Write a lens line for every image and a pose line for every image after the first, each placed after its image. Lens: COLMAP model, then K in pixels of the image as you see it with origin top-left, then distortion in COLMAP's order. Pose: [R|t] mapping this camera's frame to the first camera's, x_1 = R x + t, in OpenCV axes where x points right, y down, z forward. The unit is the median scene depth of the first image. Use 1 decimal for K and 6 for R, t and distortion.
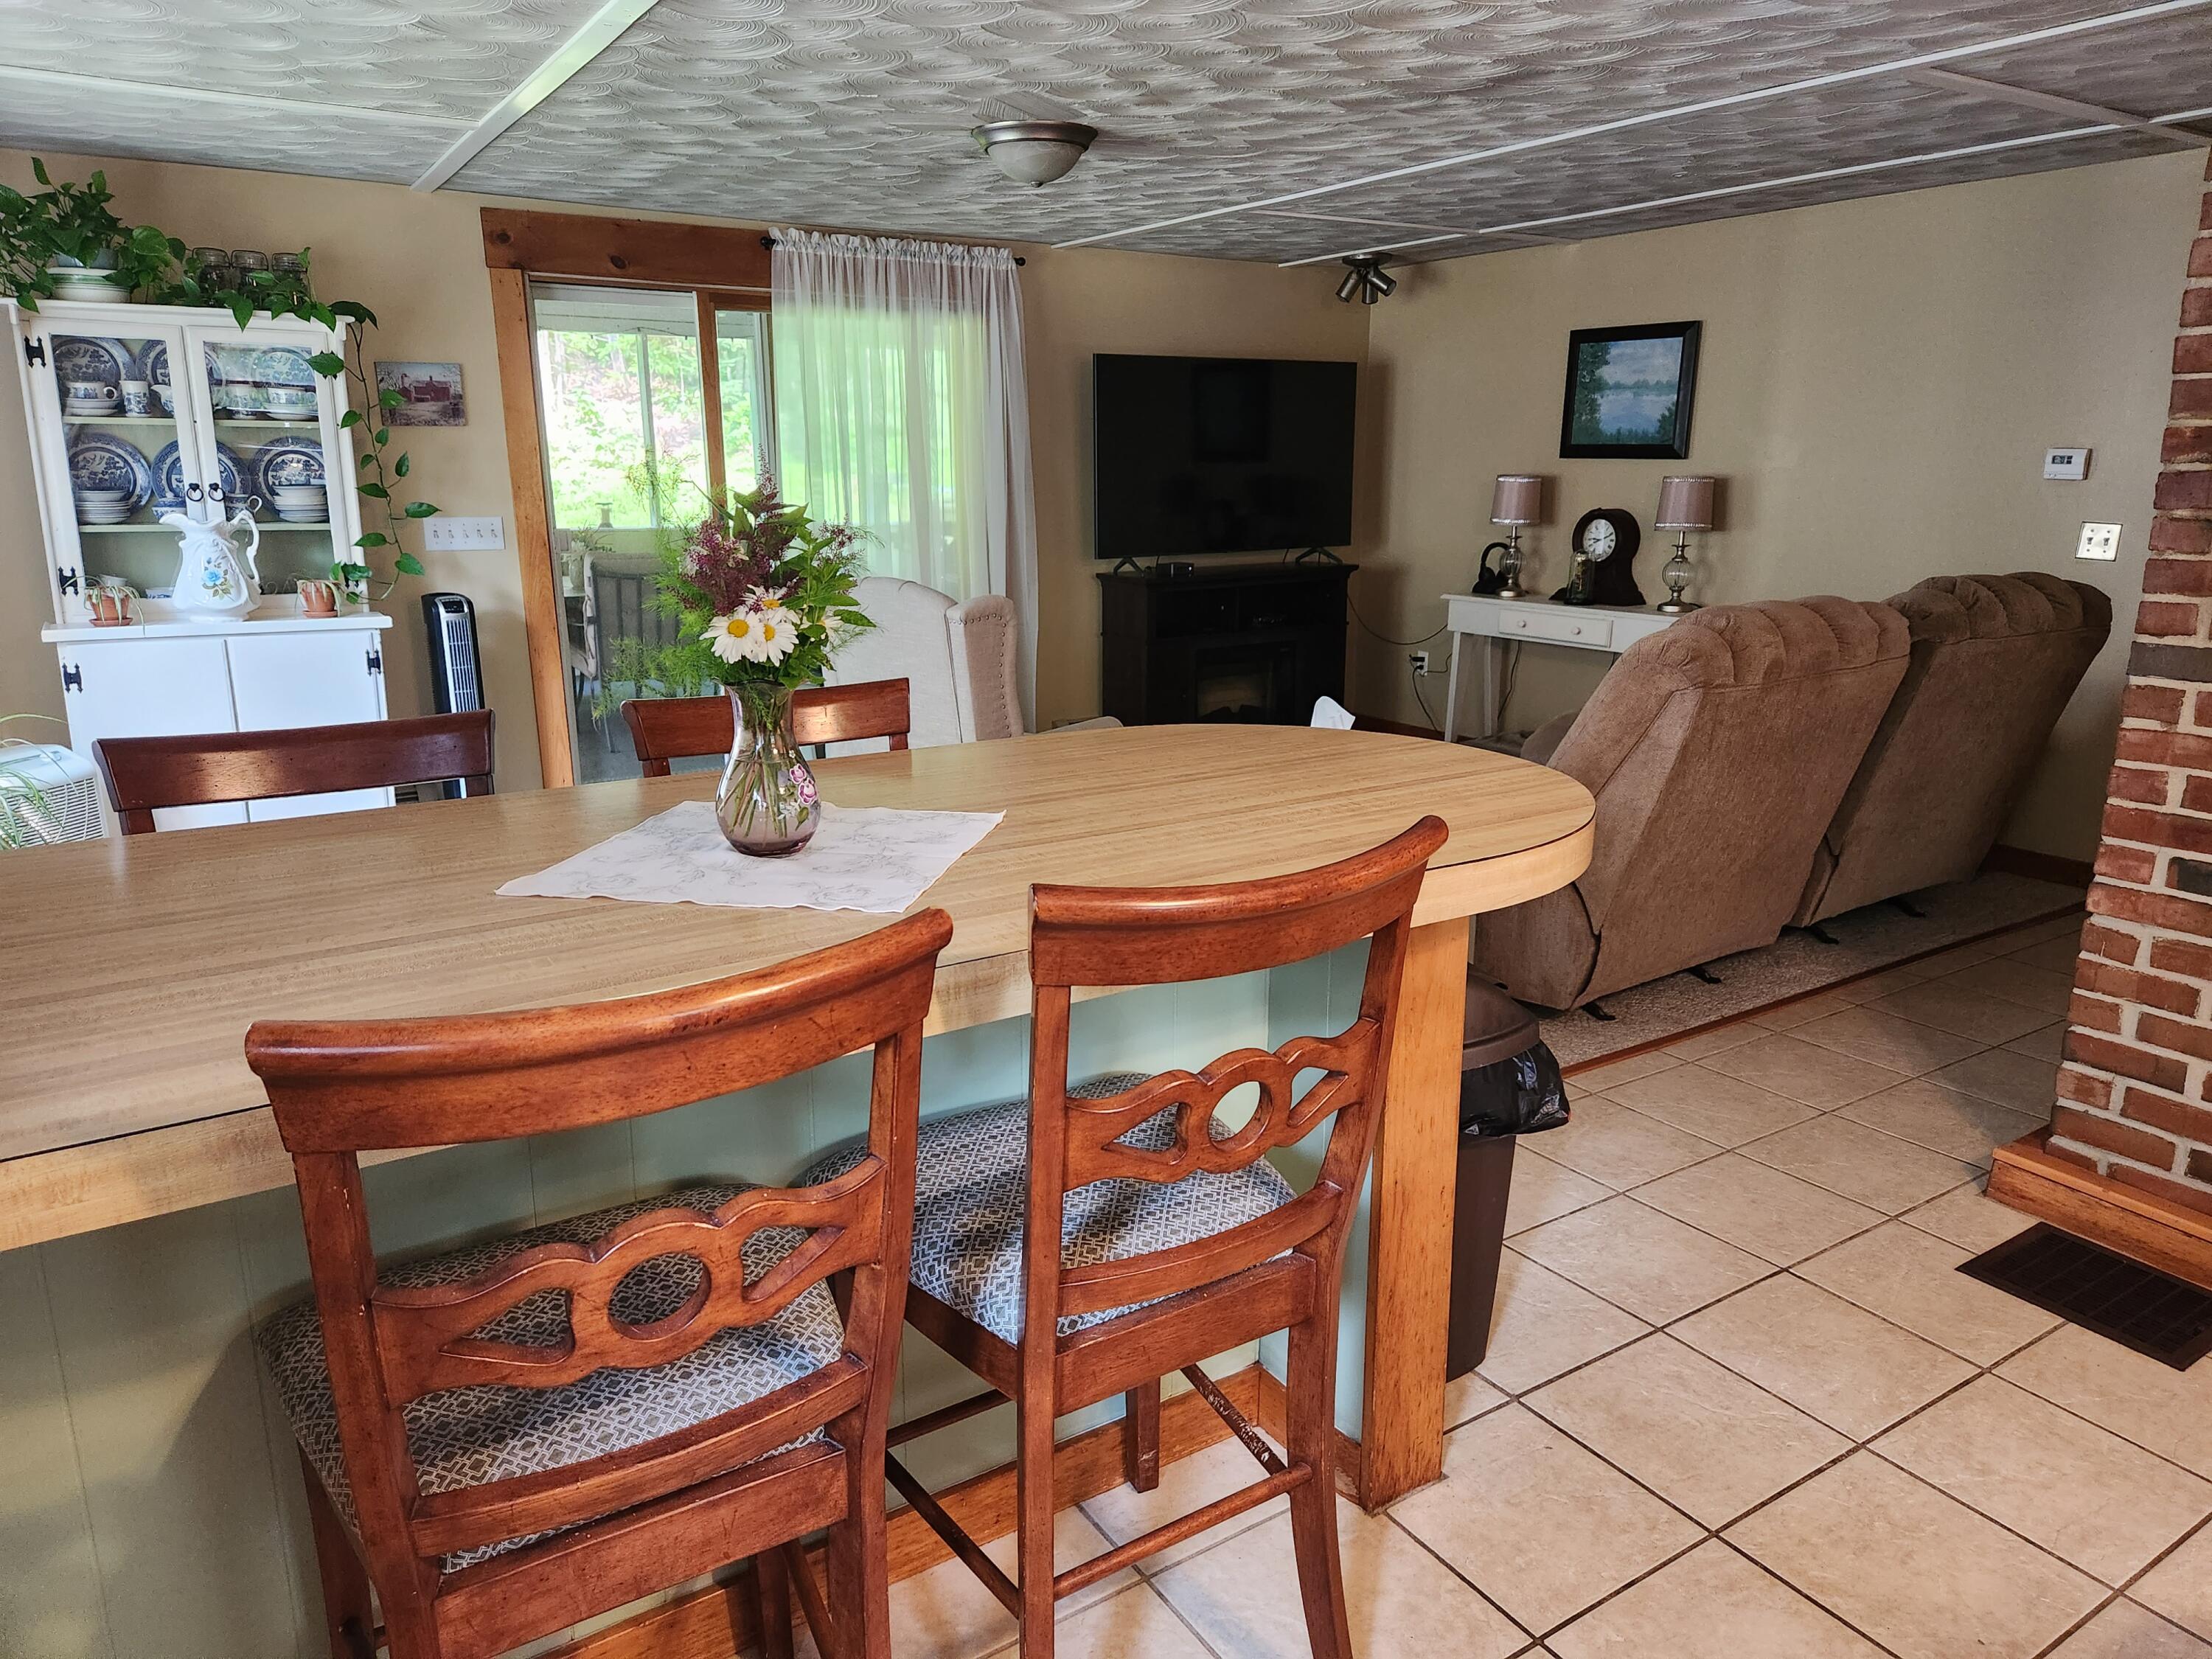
lens RADIAL K [[1495.6, 0, 1106.3], [0, 1495.6, 836.5], [0, 0, 1]] dist [0.003318, -0.005022]
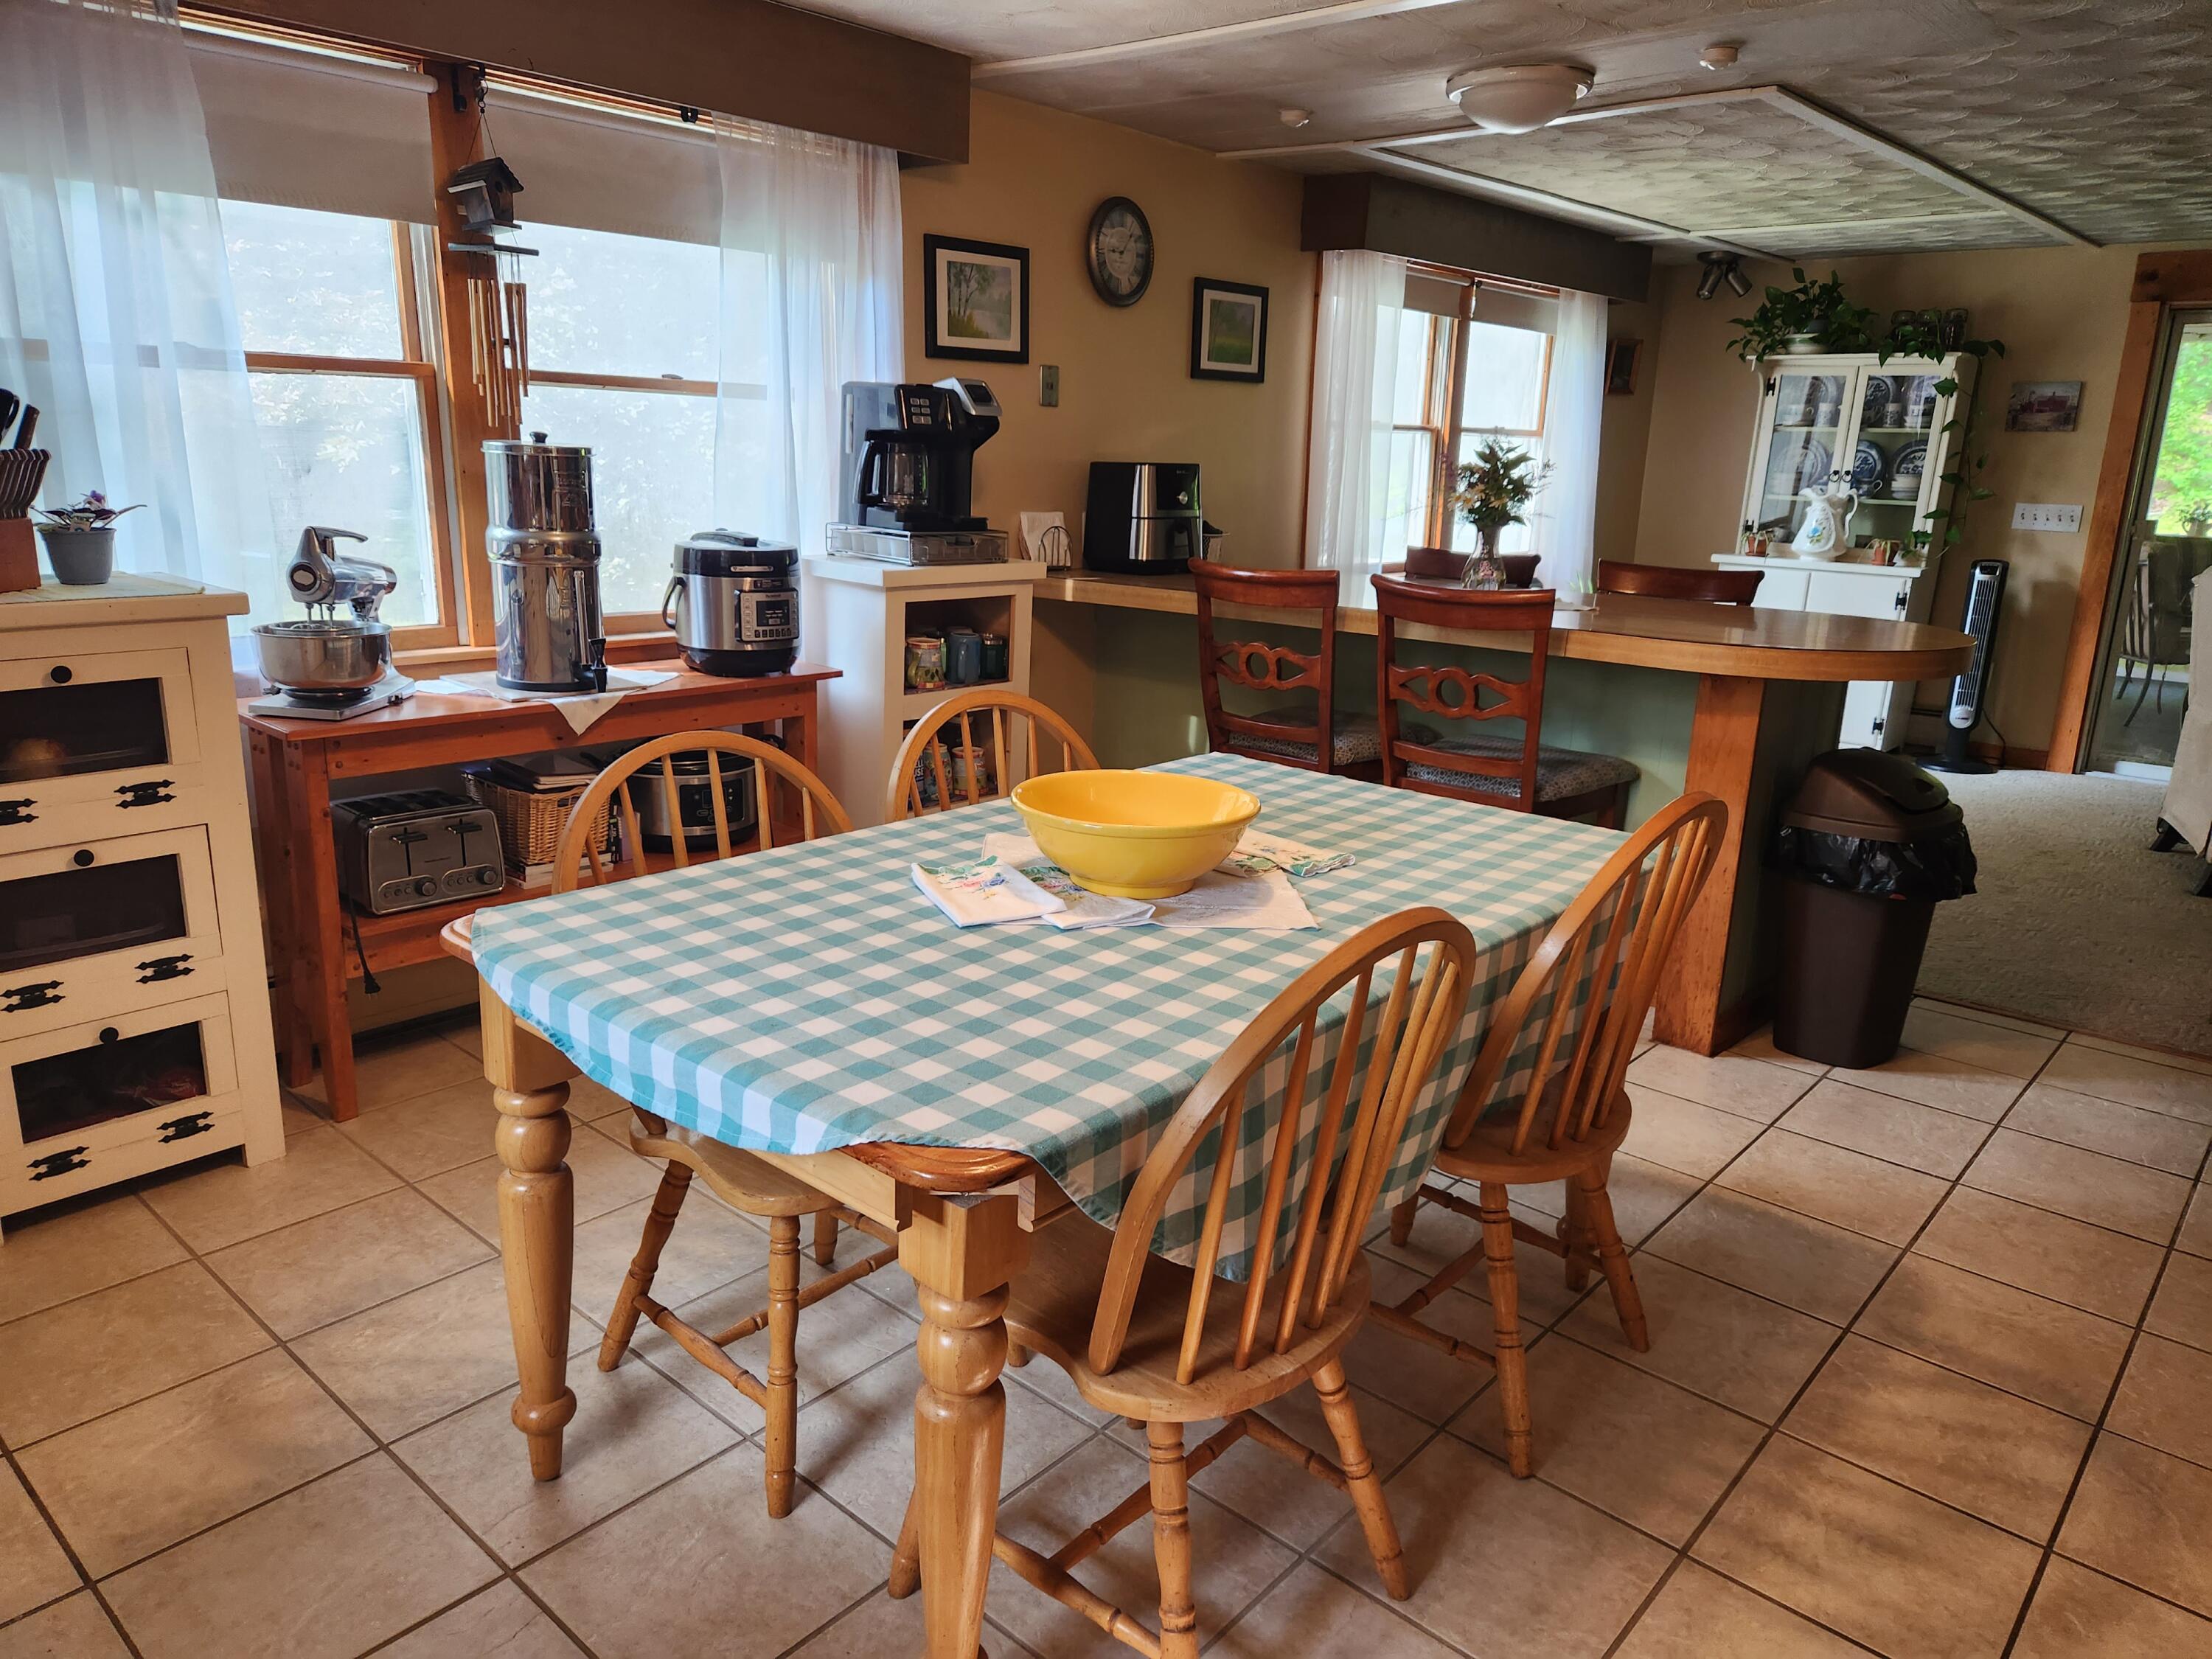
lens RADIAL K [[1495.6, 0, 1104.7], [0, 1495.6, 829.9], [0, 0, 1]] dist [0.003318, -0.005022]
pose [[0.265348, 0.245818, -0.932290, 0.662825], [-0.256733, 0.950056, 0.177432, 0.029100], [0.929343, 0.192268, 0.315205, -0.085421]]
